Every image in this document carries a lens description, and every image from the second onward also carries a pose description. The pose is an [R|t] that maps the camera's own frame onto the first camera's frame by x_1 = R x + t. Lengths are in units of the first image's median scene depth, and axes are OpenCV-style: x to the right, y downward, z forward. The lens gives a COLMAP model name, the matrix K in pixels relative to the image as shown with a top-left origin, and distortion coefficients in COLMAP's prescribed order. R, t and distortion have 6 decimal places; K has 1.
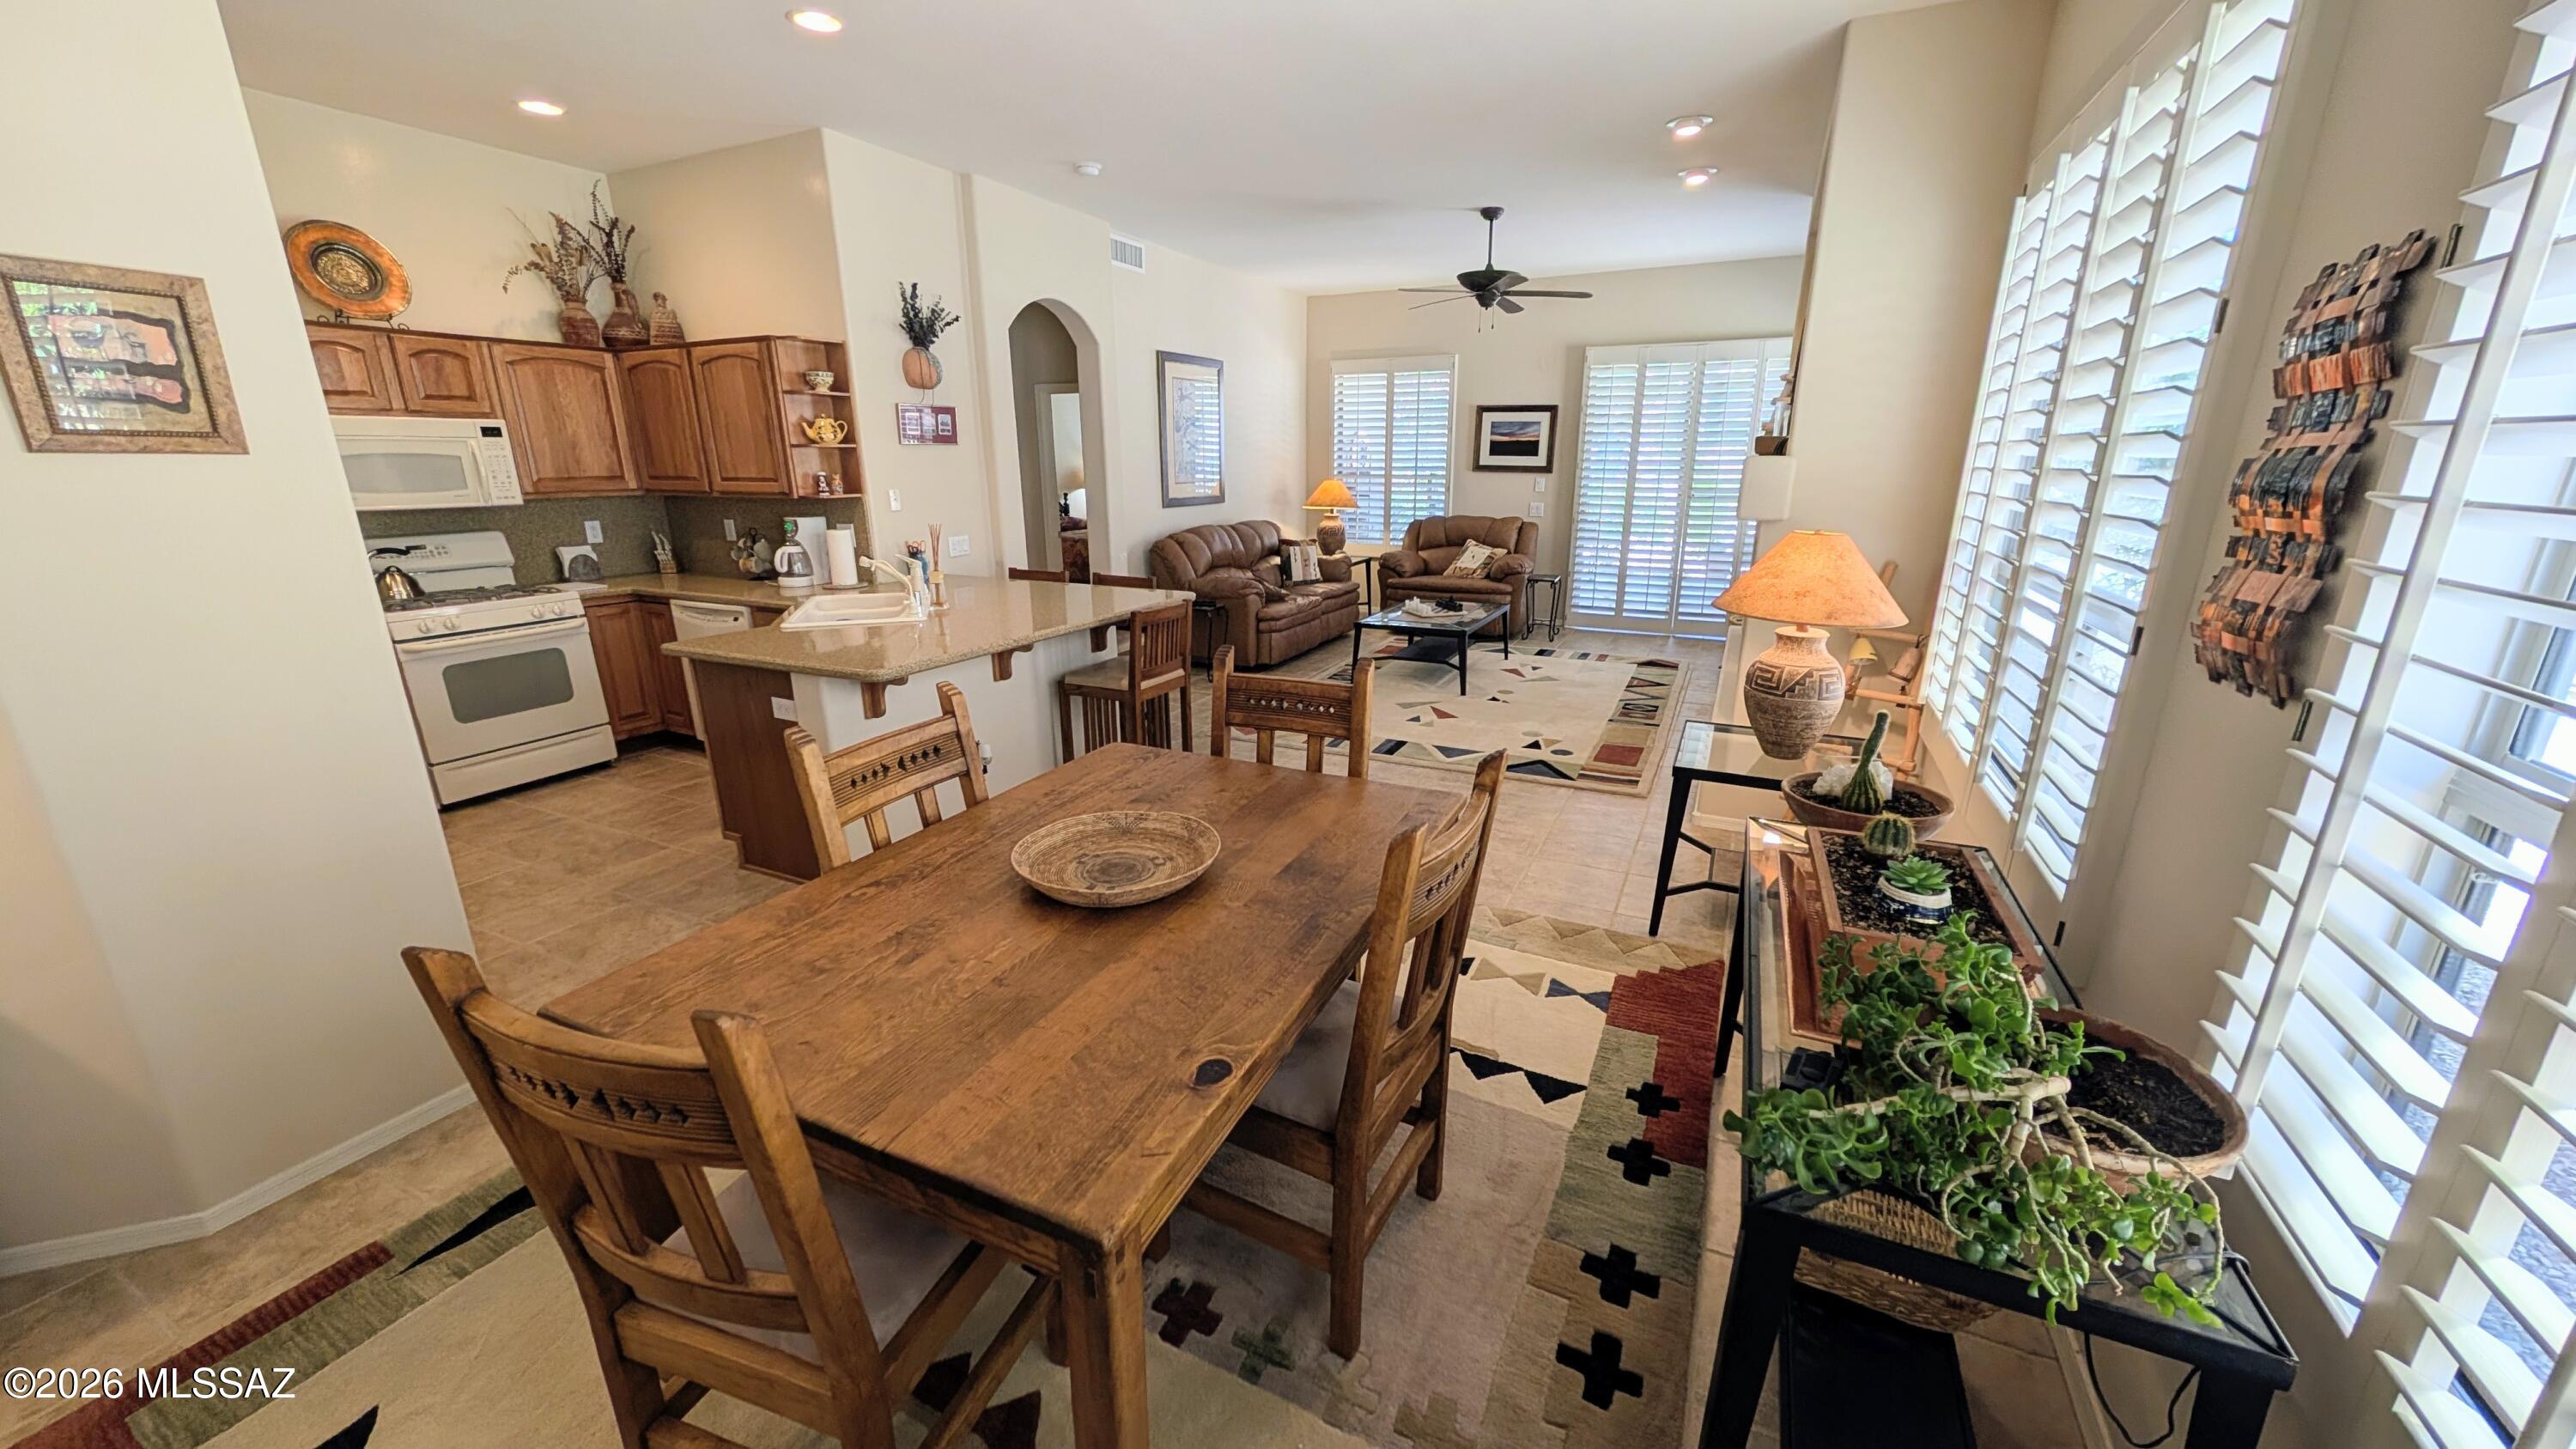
lens RADIAL K [[934.7, 0, 1291.0], [0, 934.7, 729.3], [0, 0, 1]] dist [0.000920, -0.000450]
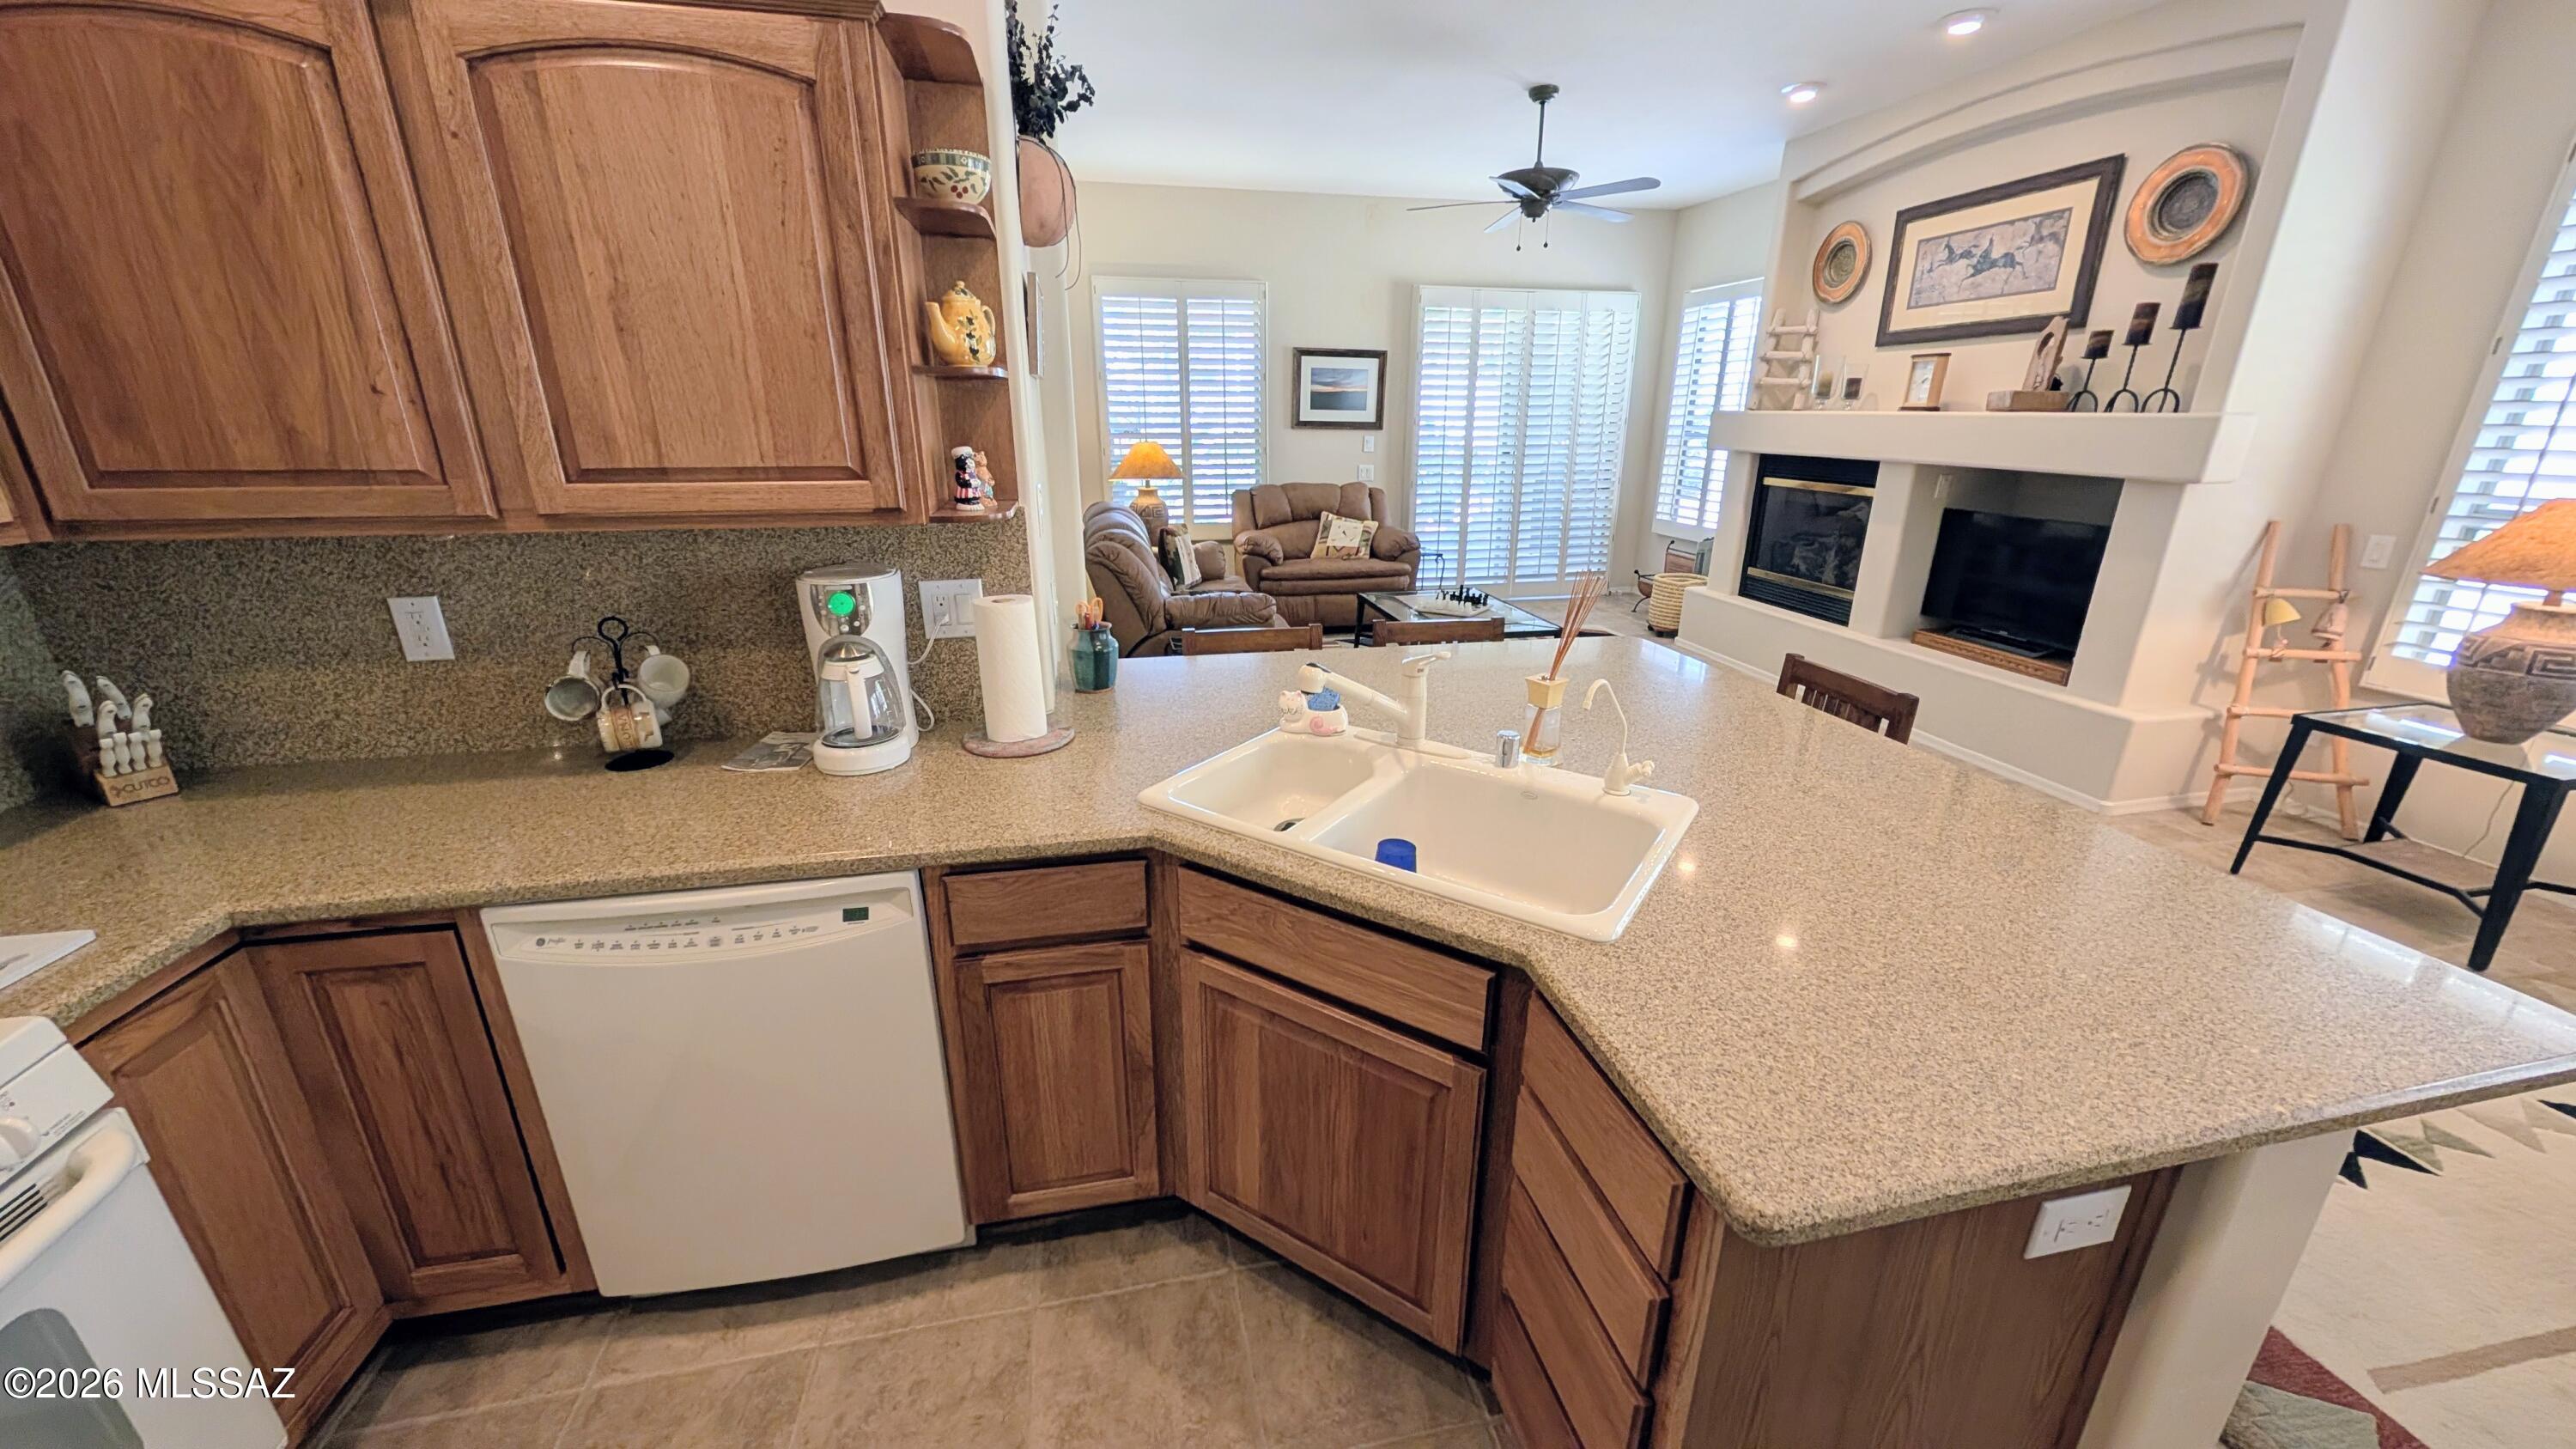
lens RADIAL K [[934.7, 0, 1289.8], [0, 934.7, 726.3], [0, 0, 1]] dist [0.000920, -0.000450]
pose [[0.788564, -0.192206, 0.584143, -0.575805], [0.167702, 0.981110, 0.096433, -0.165539], [-0.591644, 0.021918, 0.805902, 0.577064]]
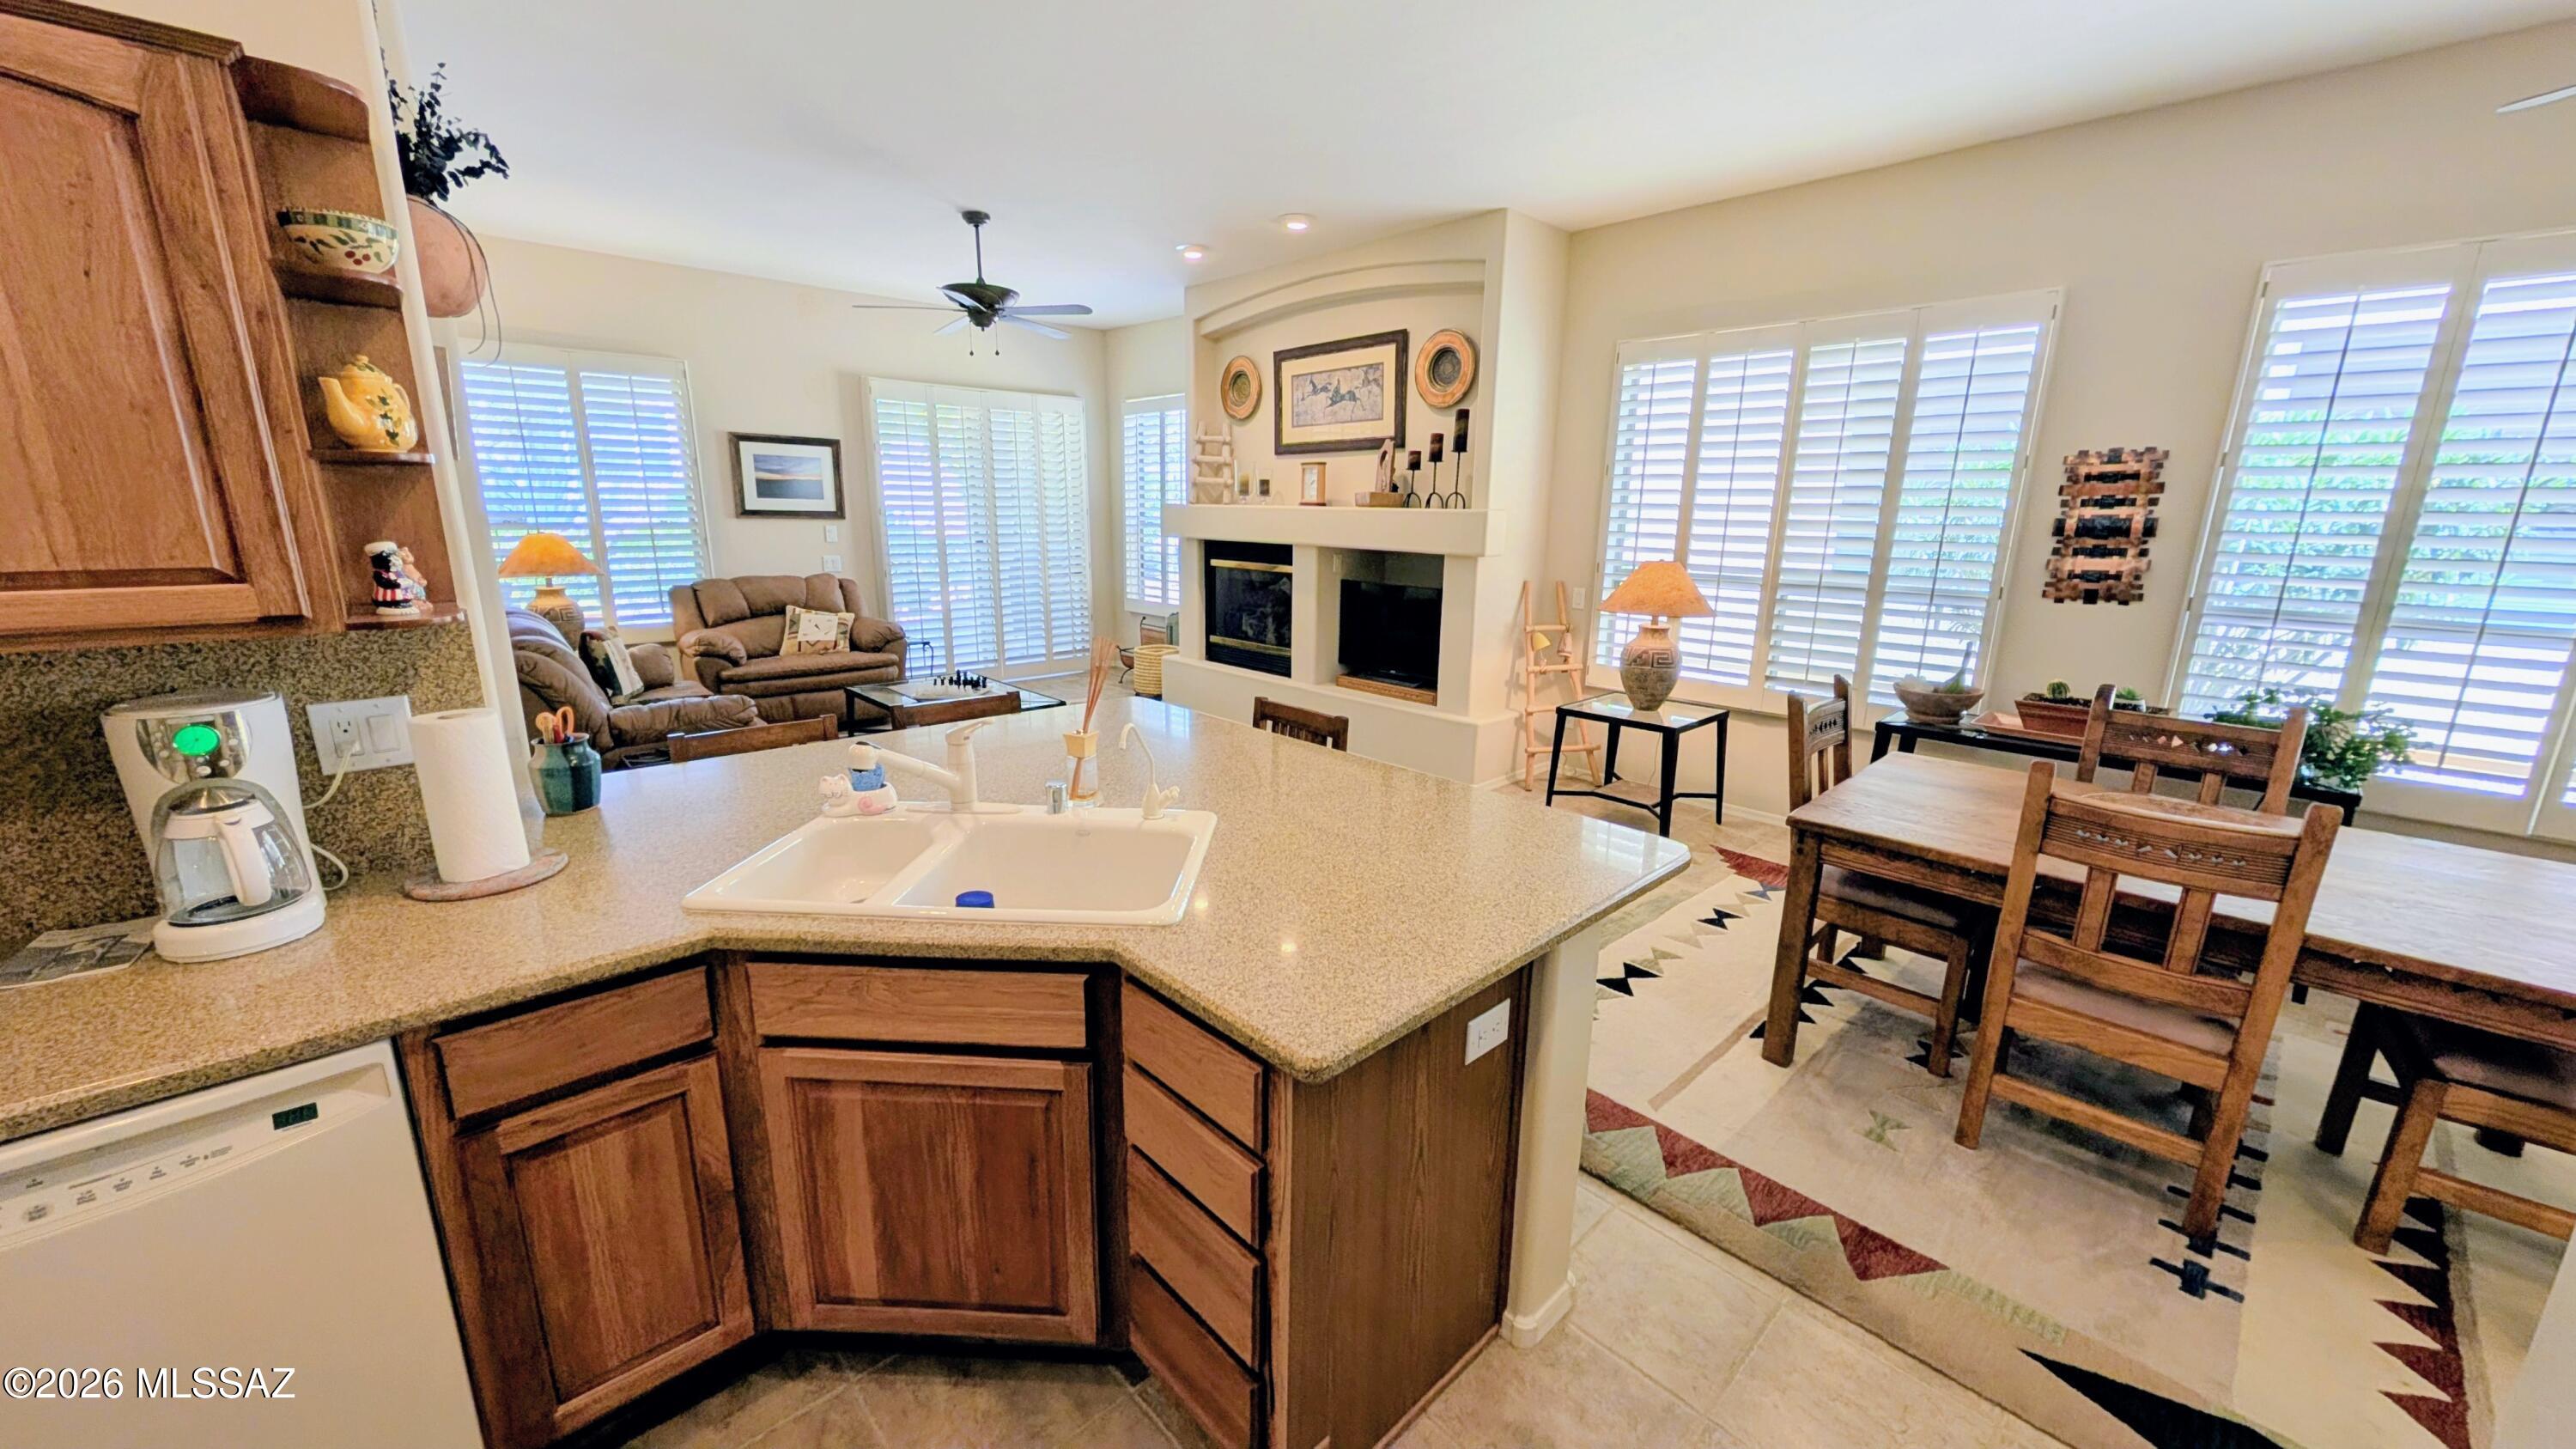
lens RADIAL K [[934.7, 0, 1289.4], [0, 934.7, 726.4], [0, 0, 1]] dist [0.000920, -0.000450]
pose [[0.355375, -0.208670, 0.911134, -0.626063], [0.248304, 0.960816, 0.123201, -0.163138], [-0.901140, 0.182456, 0.393263, 0.561321]]
